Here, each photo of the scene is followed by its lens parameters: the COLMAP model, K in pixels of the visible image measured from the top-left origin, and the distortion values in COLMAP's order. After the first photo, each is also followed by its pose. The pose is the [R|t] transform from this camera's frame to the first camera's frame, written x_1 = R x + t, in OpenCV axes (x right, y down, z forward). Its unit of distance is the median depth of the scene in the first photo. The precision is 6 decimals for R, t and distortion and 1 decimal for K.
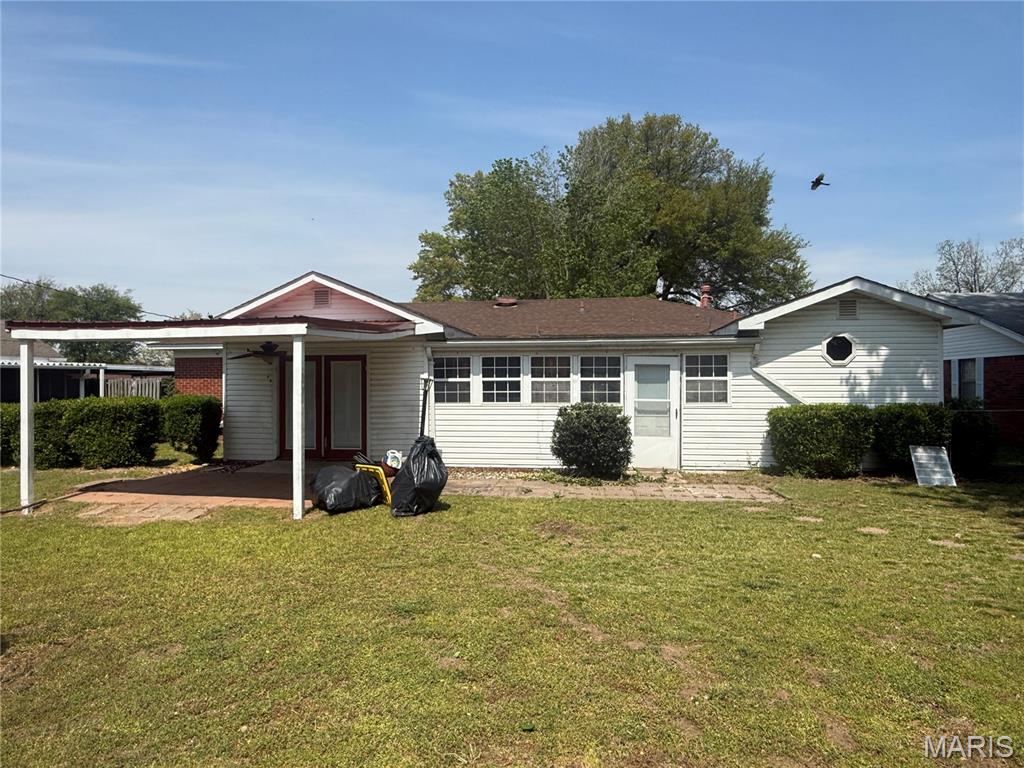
lens RADIAL K [[682.8, 0, 512.0], [0, 682.8, 384.0], [0, 0, 1]] dist [-0.007710, -0.001359]
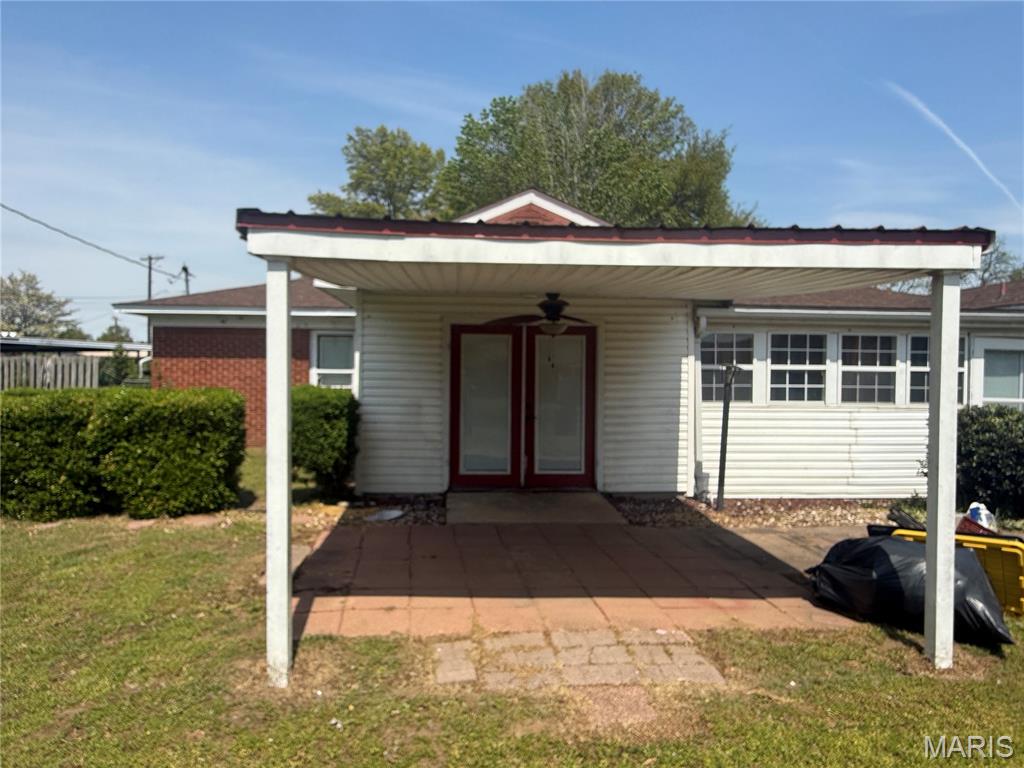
lens RADIAL K [[715.9, 0, 512.0], [0, 715.9, 384.0], [0, 0, 1]] dist [-0.004519, -0.002436]
pose [[0.979505, 0.008959, 0.201219, -0.435966], [-0.013199, 0.999718, 0.019739, -0.000744], [-0.200986, -0.021991, 0.979347, 0.363454]]
